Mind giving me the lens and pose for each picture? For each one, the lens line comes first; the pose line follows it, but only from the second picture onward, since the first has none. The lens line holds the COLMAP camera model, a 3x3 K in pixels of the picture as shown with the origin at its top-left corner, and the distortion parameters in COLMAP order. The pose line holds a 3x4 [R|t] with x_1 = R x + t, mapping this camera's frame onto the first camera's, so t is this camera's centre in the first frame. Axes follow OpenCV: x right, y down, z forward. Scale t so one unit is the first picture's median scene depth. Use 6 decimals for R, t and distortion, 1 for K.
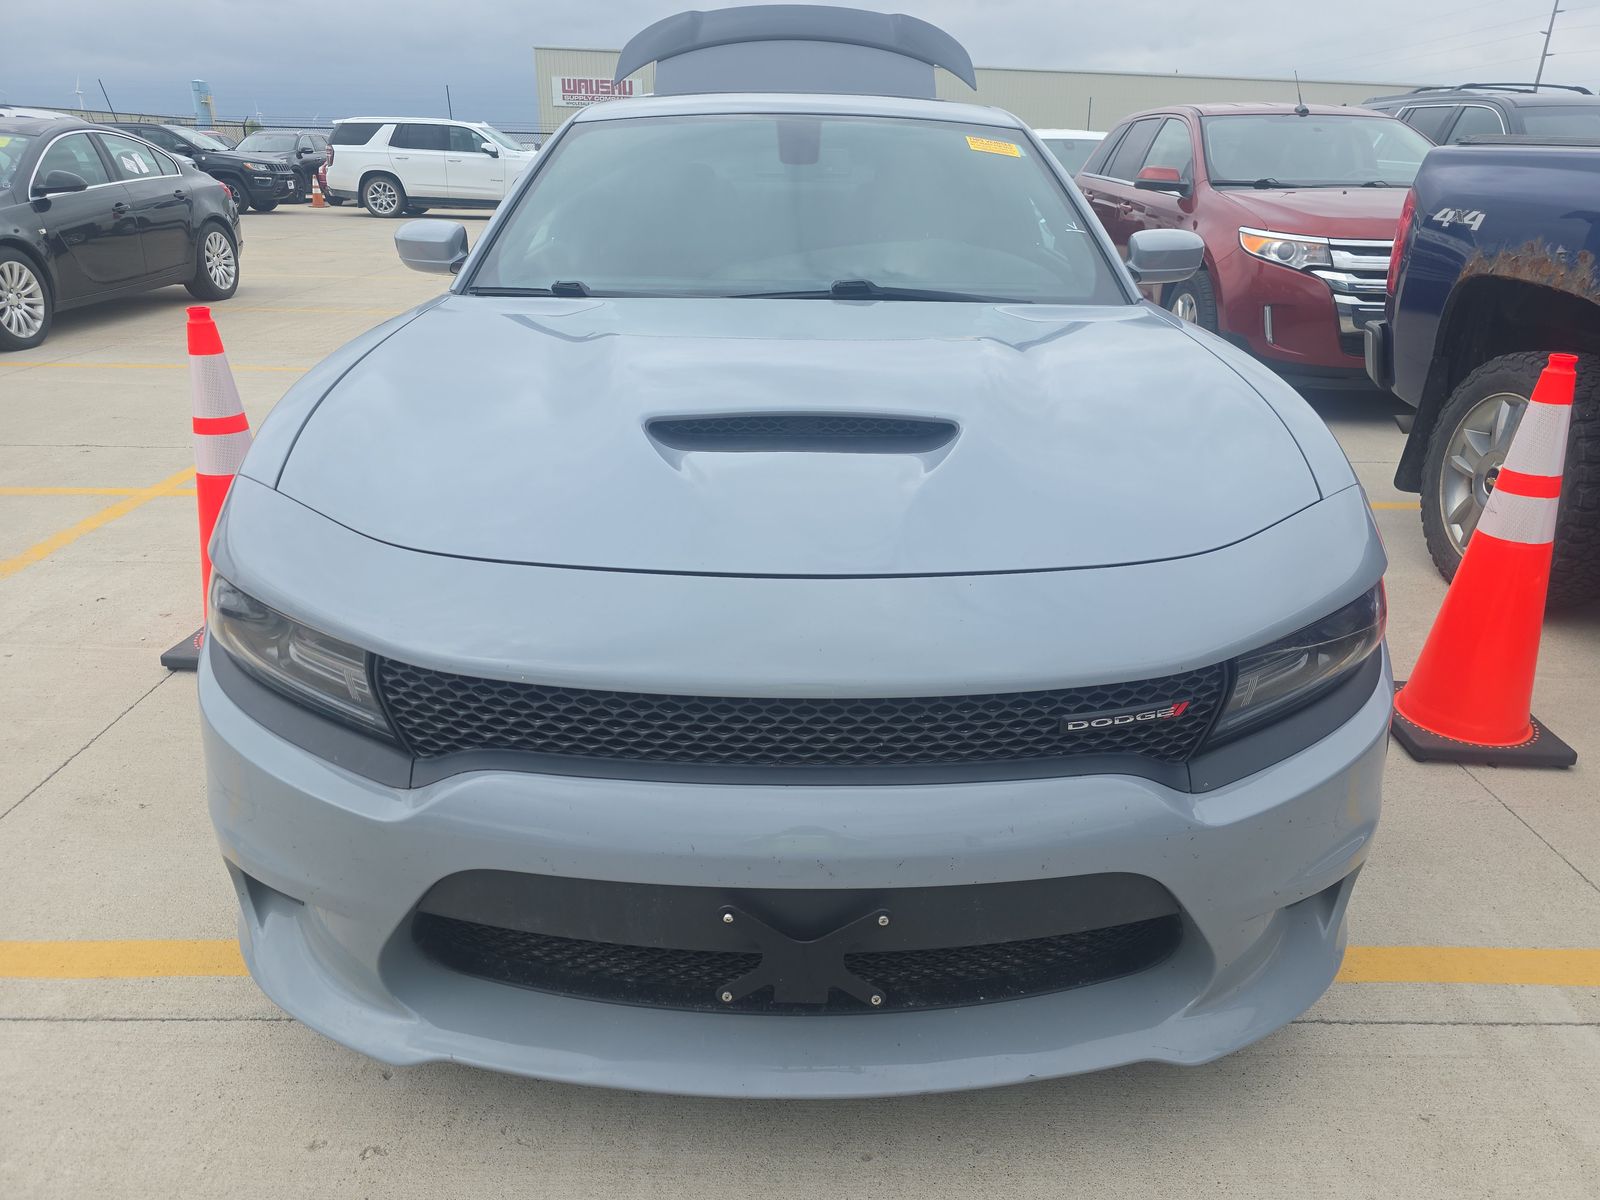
lens RADIAL K [[1073.0, 0, 800.0], [0, 1073.0, 600.0], [0, 0, 1]] dist [0.053441, -0.053849]
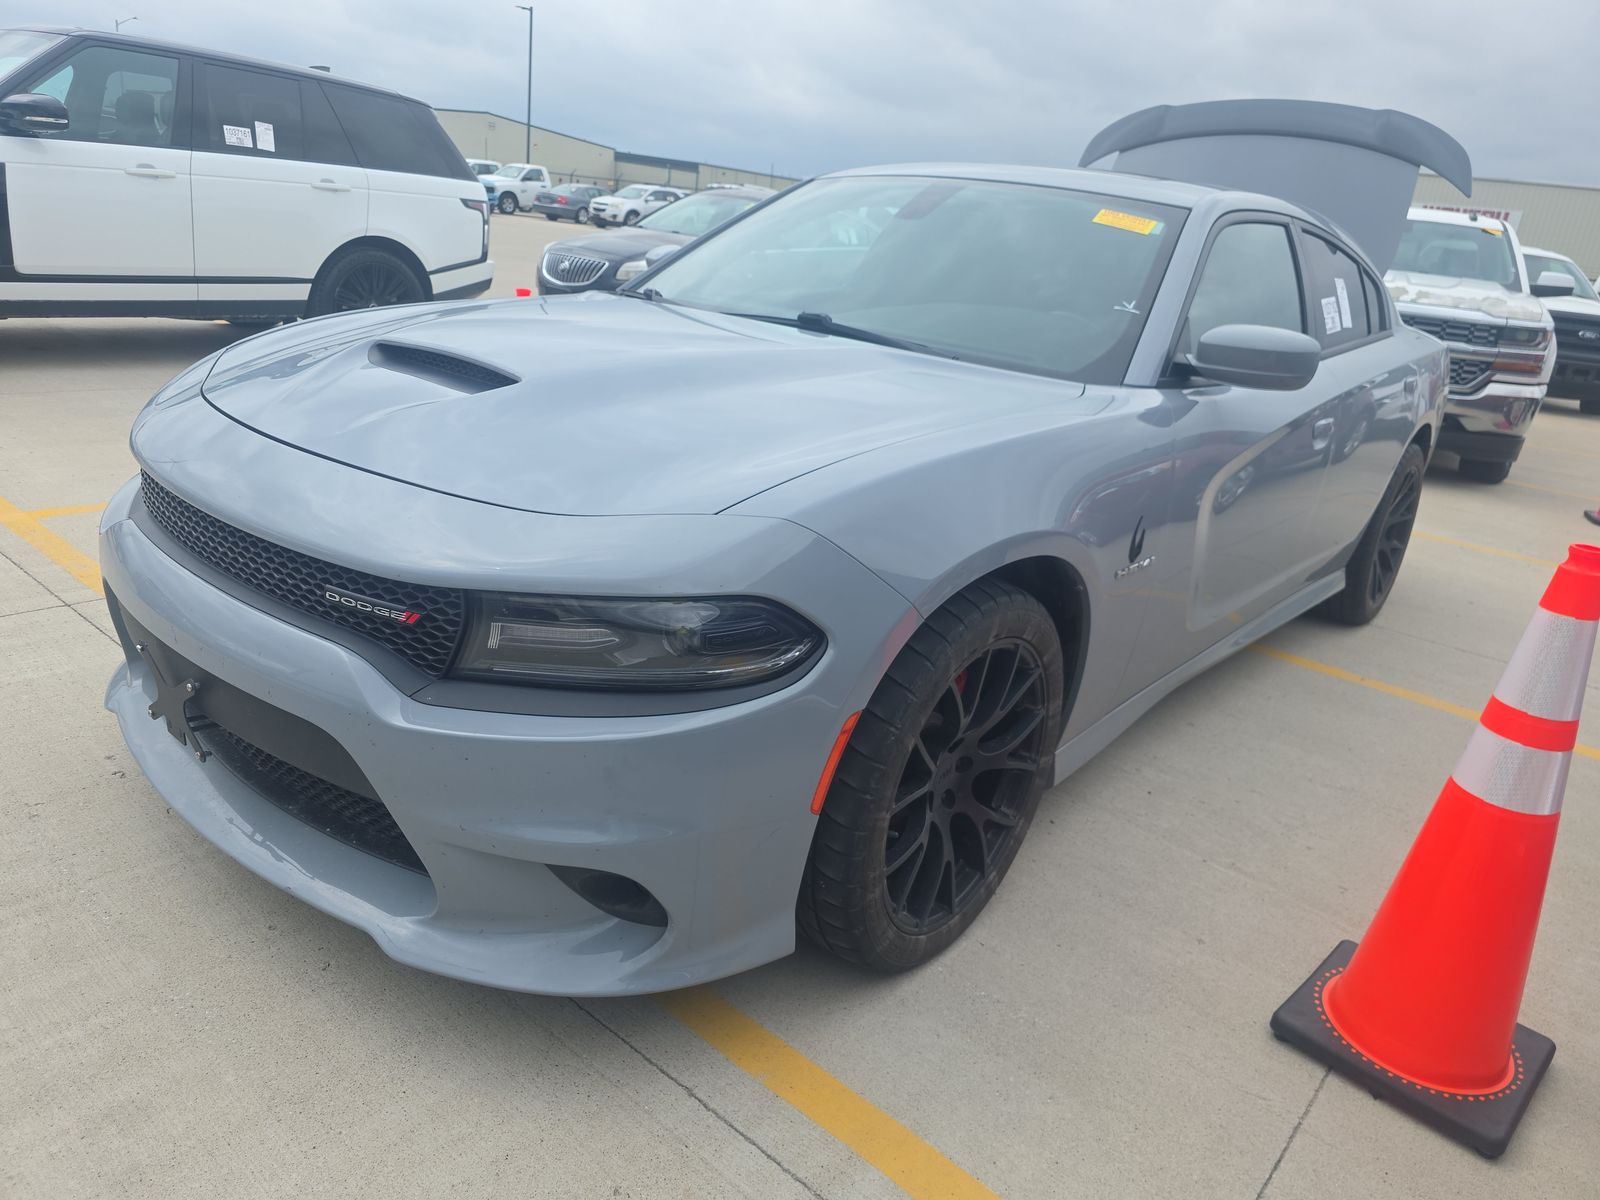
lens RADIAL K [[1073.2, 0, 783.4], [0, 1073.2, 603.4], [0, 0, 1]] dist [0.049181, -0.052052]
pose [[0.749018, 0.277979, -0.601414, 0.647098], [-0.331466, 0.943184, 0.023132, -0.033922], [0.573674, 0.182022, 0.798602, 0.155372]]
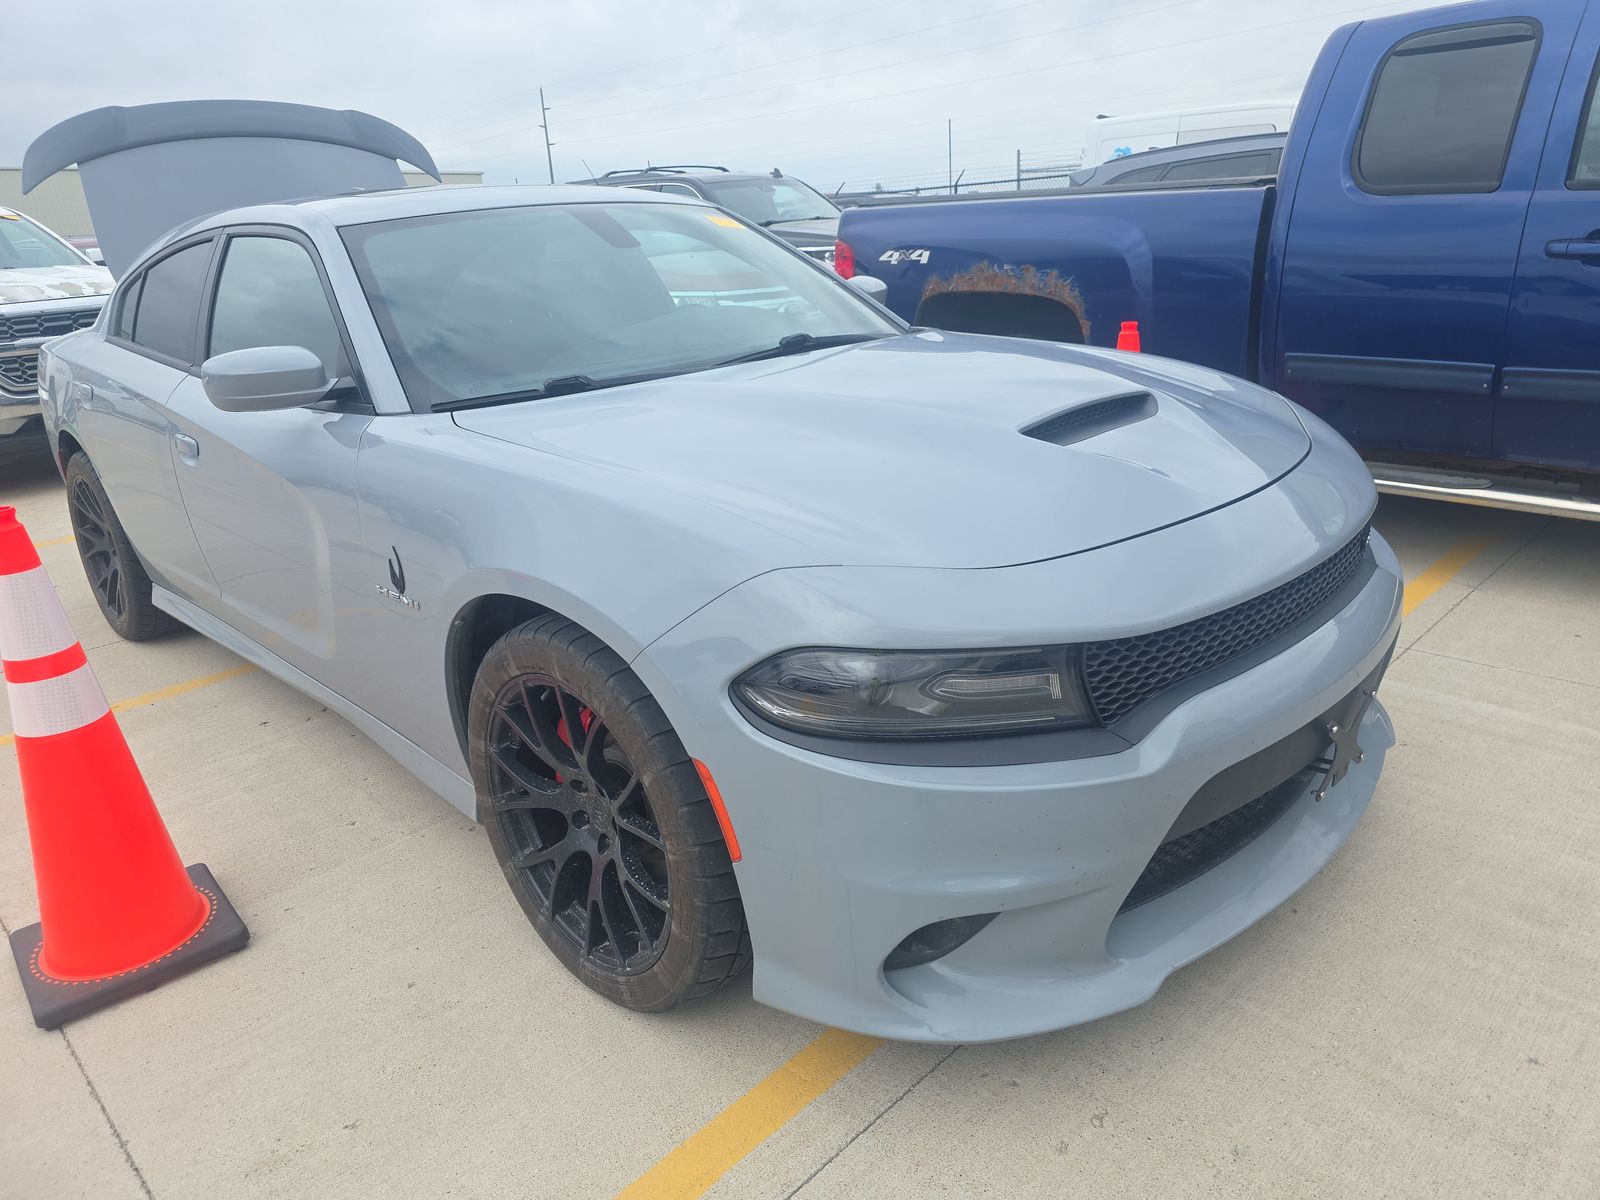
lens RADIAL K [[1073.0, 0, 800.0], [0, 1073.0, 600.0], [0, 0, 1]] dist [0.053441, -0.053849]
pose [[0.716475, -0.287755, 0.635500, -0.644429], [0.333038, 0.941541, 0.050857, -0.075670], [-0.612984, 0.175208, 0.770424, 0.144461]]
